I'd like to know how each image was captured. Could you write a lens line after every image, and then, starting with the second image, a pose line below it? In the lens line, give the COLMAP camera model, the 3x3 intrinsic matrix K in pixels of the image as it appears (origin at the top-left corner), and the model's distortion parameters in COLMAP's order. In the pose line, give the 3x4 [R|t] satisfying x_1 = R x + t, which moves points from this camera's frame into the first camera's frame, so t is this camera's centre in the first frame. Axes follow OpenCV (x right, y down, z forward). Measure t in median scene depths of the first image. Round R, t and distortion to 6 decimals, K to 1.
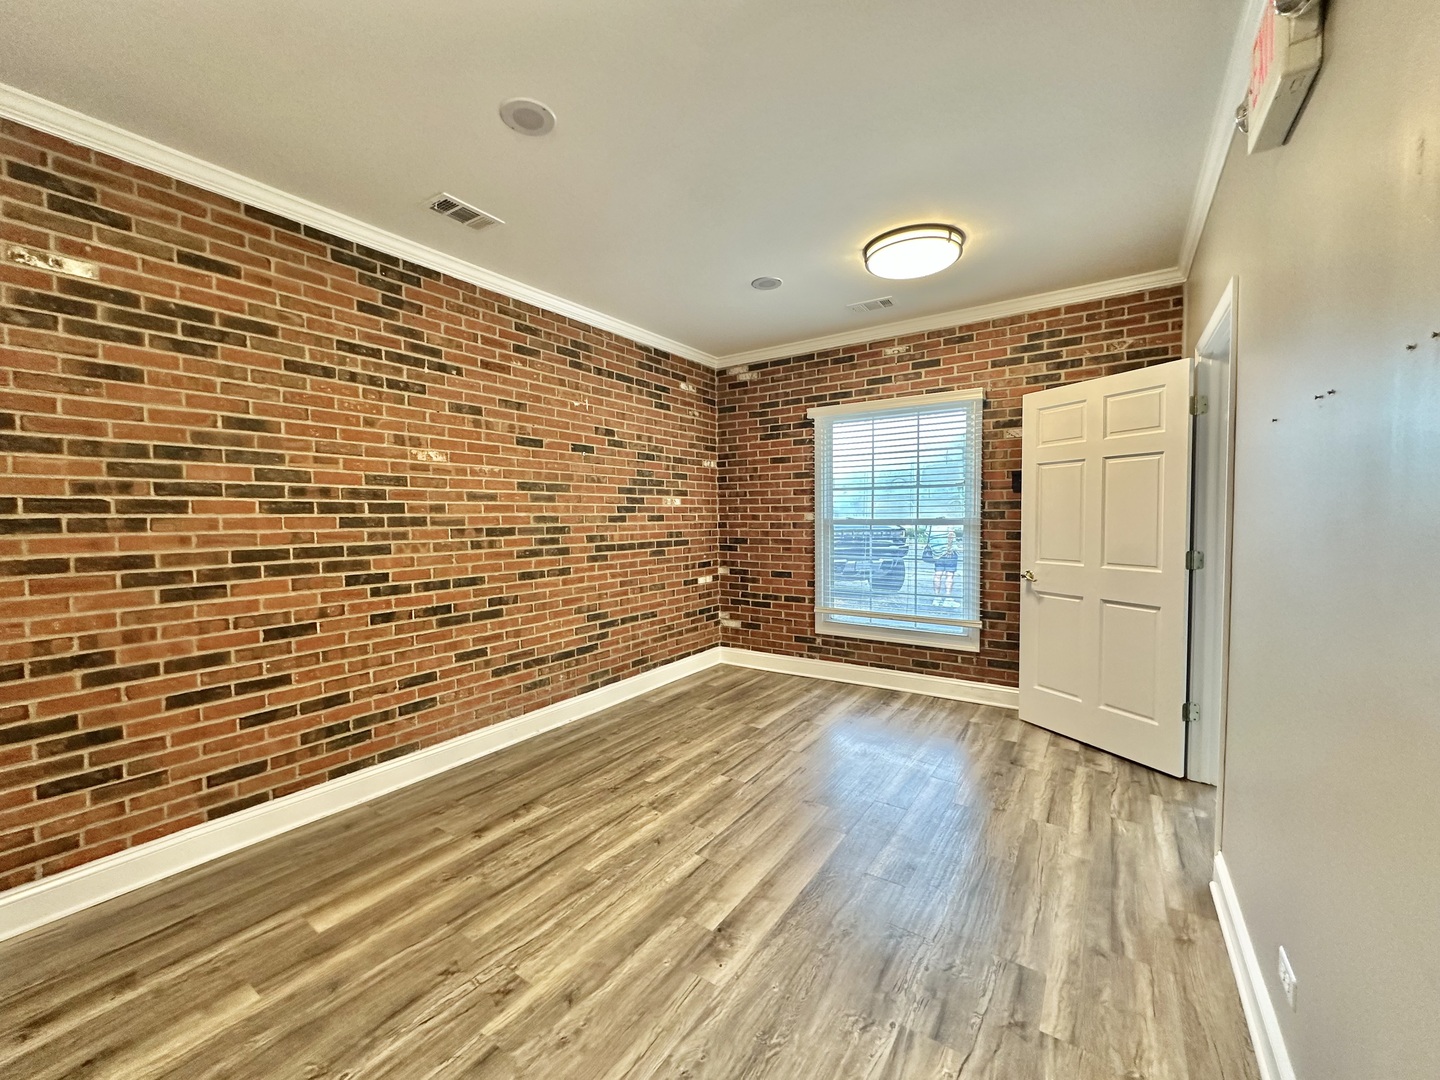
lens RADIAL K [[575.5, 0, 718.3], [0, 575.5, 538.2], [0, 0, 1]] dist [-0.002948, 0.000561]
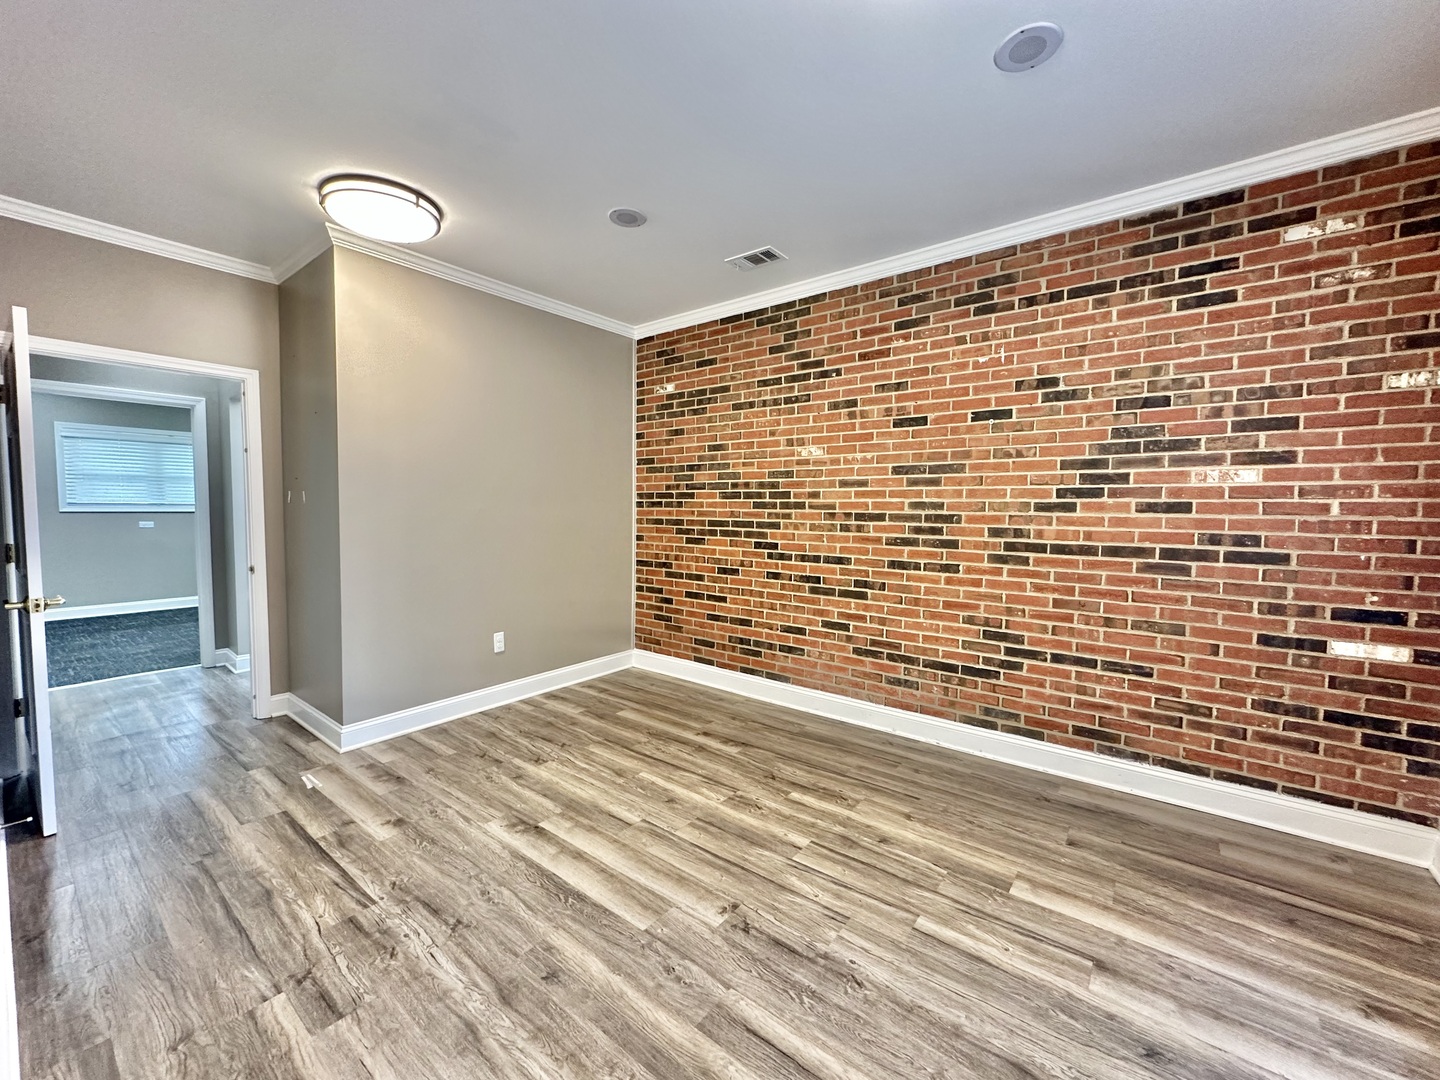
lens RADIAL K [[575.5, 0, 718.3], [0, 575.5, 538.2], [0, 0, 1]] dist [-0.002948, 0.000561]
pose [[-0.067098, 0.063405, -0.995730, 0.706850], [-0.046625, 0.996689, 0.066608, -0.031262], [0.996656, 0.050896, -0.063920, 0.858781]]
